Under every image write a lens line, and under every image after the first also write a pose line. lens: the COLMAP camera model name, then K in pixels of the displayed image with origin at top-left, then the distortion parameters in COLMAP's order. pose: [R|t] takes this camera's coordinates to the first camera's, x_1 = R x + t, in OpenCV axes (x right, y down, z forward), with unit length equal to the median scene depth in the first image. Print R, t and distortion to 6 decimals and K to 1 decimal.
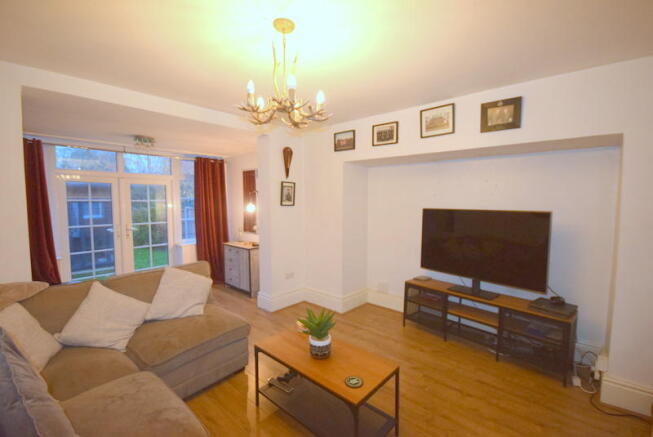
lens RADIAL K [[290.9, 0, 326.5], [0, 290.9, 218.5], [0, 0, 1]] dist [0.001198, 0.000591]
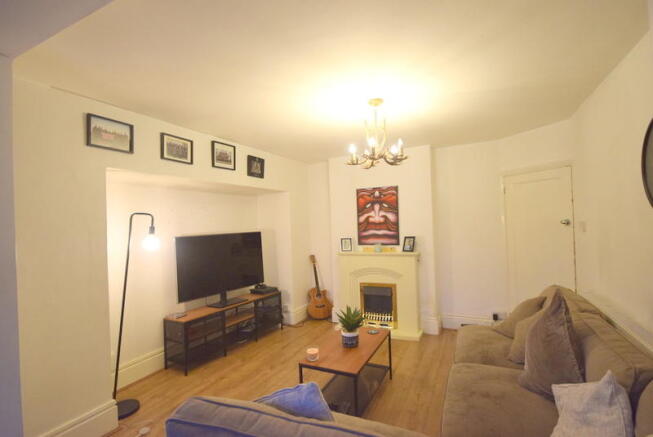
lens RADIAL K [[311.0, 0, 326.5], [0, 311.0, 218.5], [0, 0, 1]] dist [0.000254, 0.000017]
pose [[-0.272873, 0.020545, 0.961831, -0.826221], [0.103583, 0.994588, 0.008142, -0.058330], [-0.956457, 0.101851, -0.273525, 0.913299]]
